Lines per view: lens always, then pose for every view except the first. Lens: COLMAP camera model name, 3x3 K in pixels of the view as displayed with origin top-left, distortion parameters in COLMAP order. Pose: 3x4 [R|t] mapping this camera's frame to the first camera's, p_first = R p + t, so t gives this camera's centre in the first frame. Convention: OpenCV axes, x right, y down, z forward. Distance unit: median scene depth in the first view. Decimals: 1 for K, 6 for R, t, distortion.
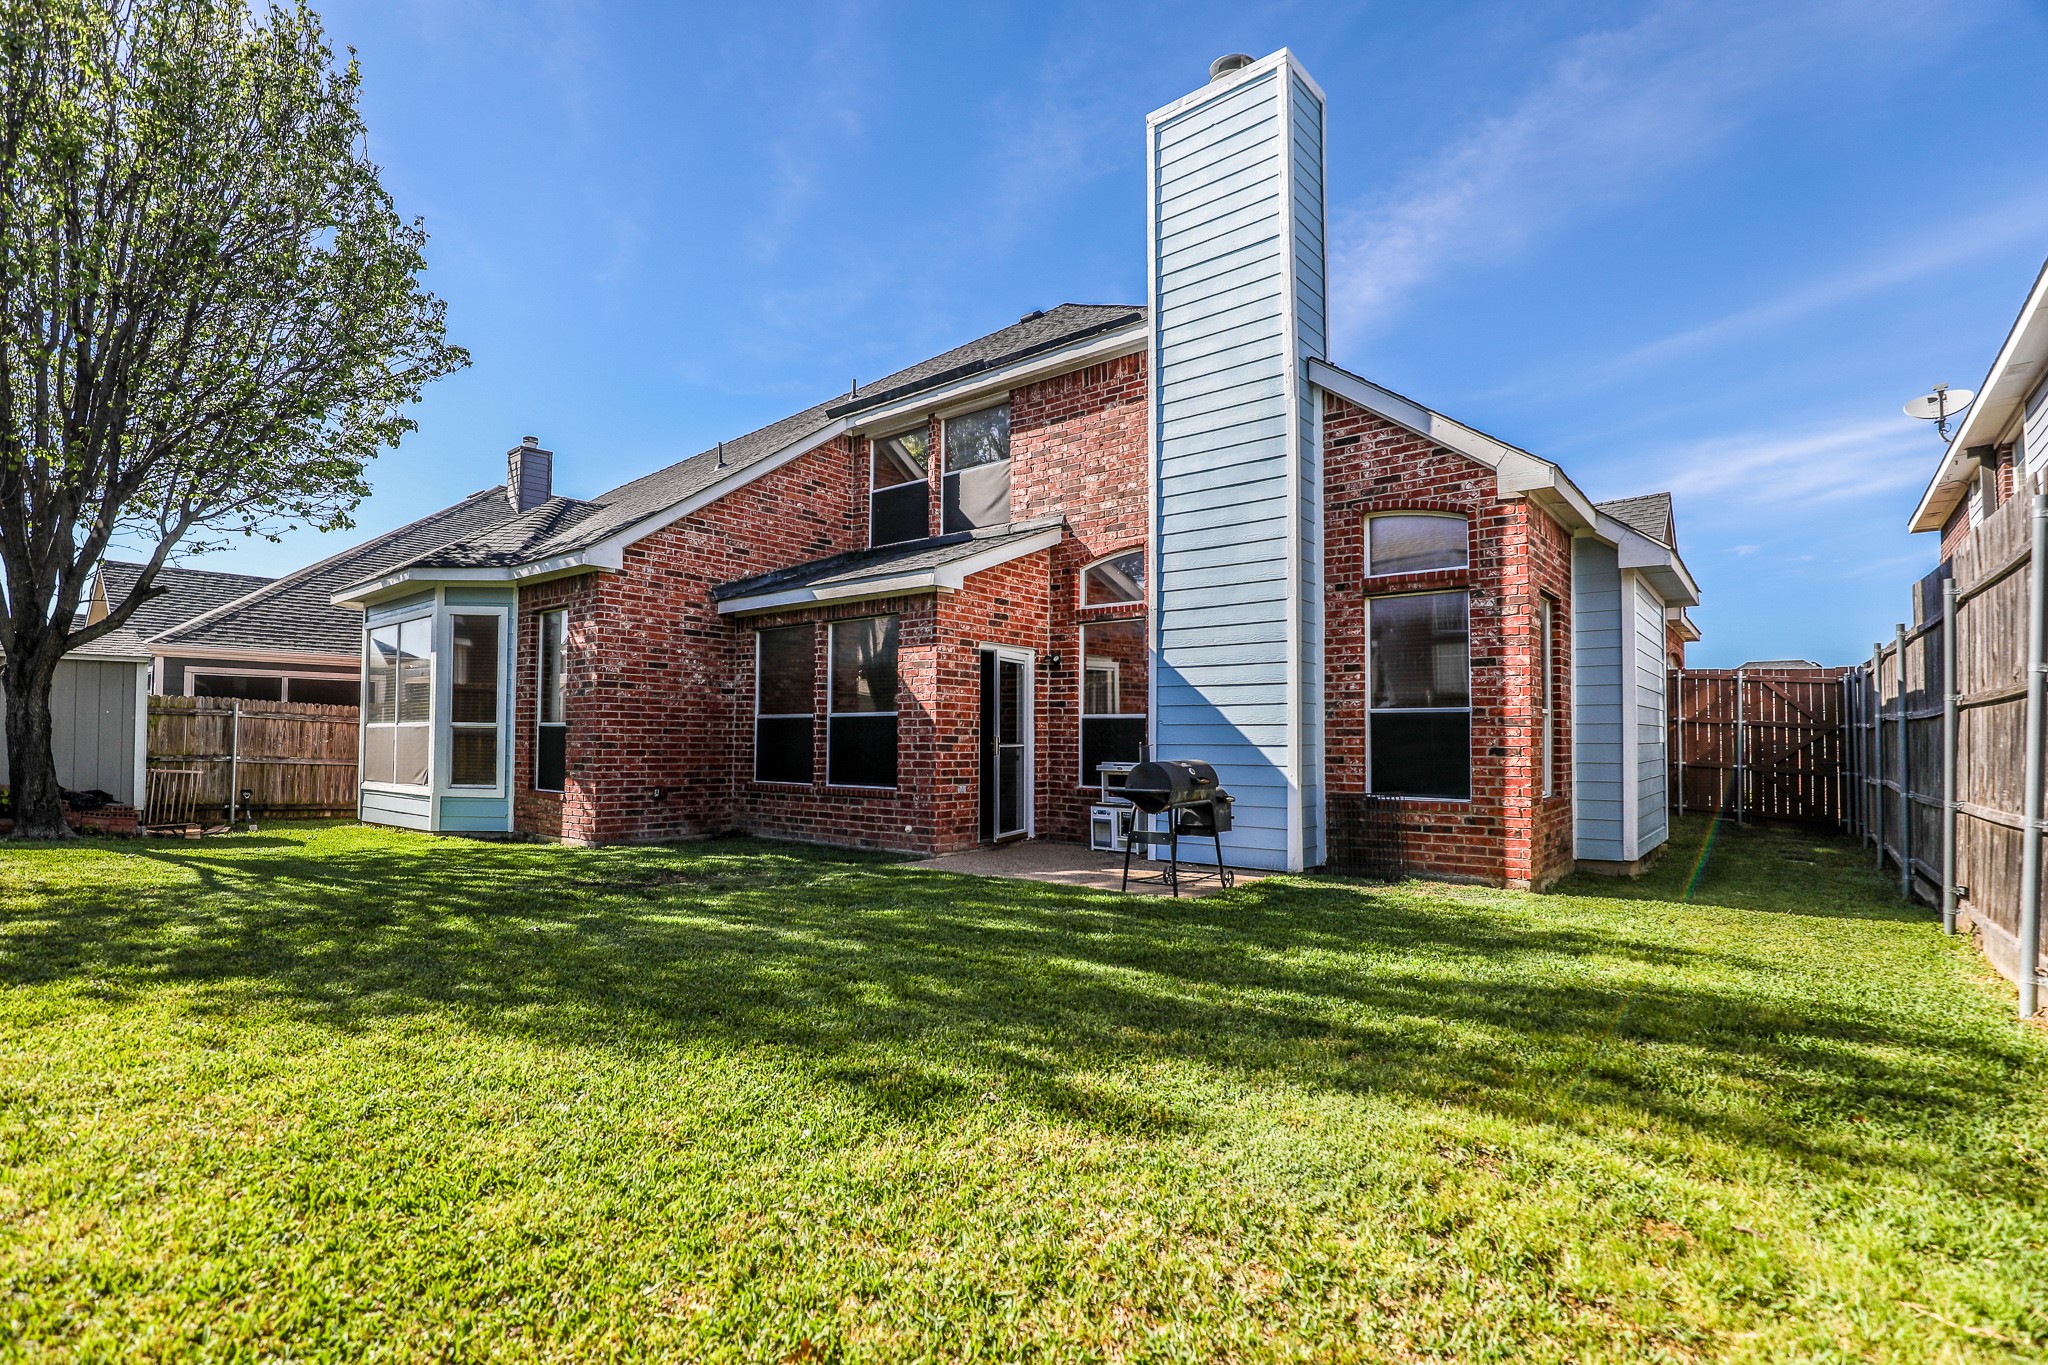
lens RADIAL K [[946.9, 0, 1024.0], [0, 946.9, 682.5], [0, 0, 1]] dist [0.002906, 0.000773]
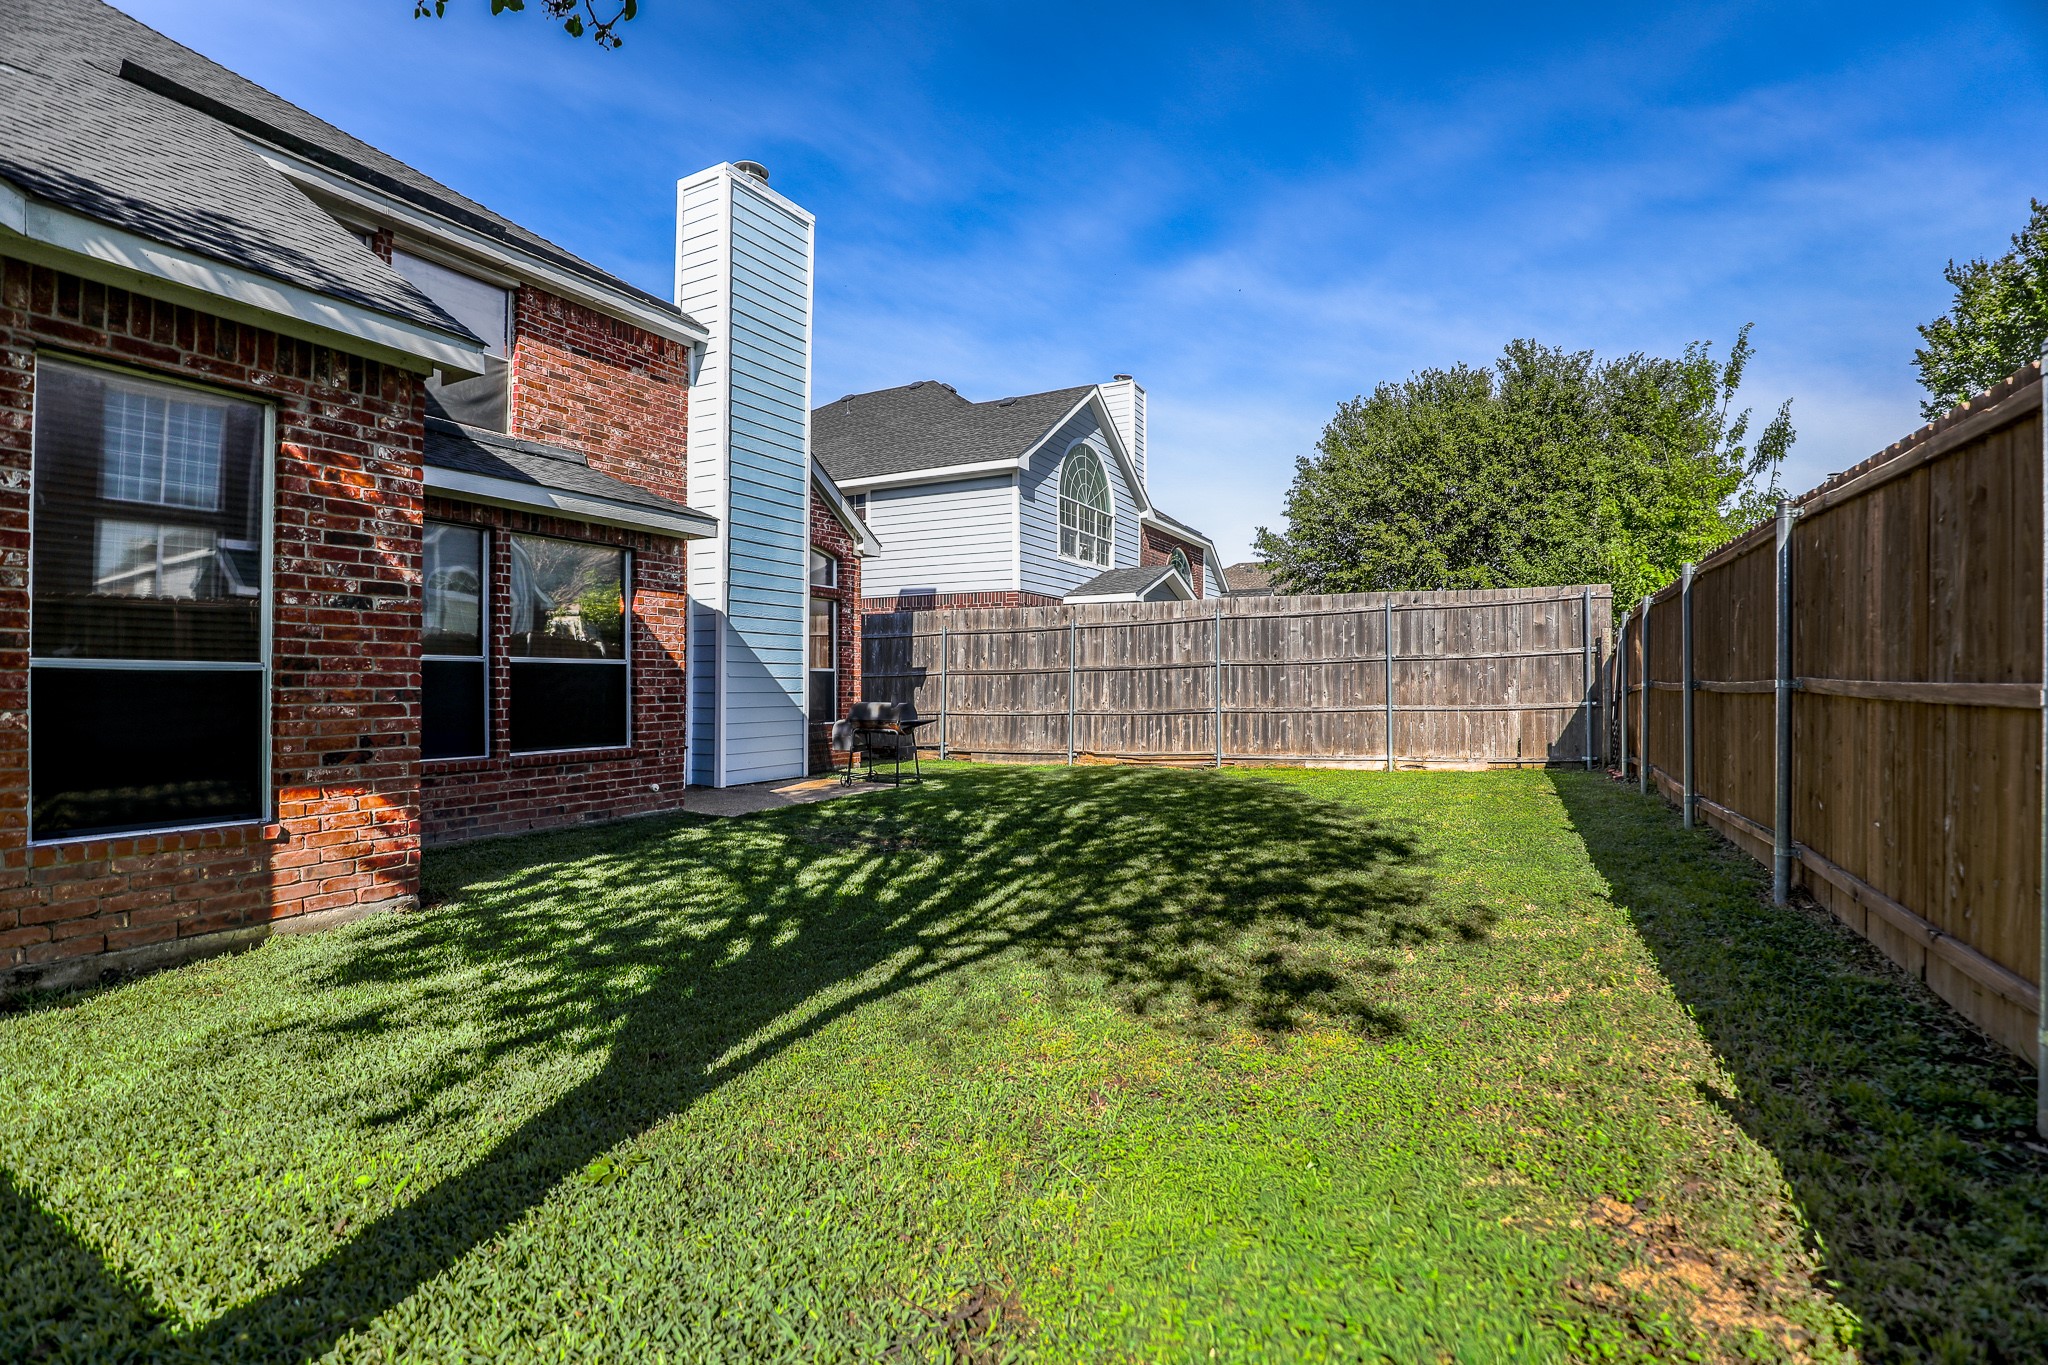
lens RADIAL K [[944.4, 0, 1057.1], [0, 944.4, 676.2], [0, 0, 1]] dist [-0.005178, 0.000714]
pose [[-0.192658, 0.008005, 0.981233, -1.097900], [-0.046575, 0.998765, -0.017292, 0.043128], [-0.980160, -0.049032, -0.192048, 0.790623]]
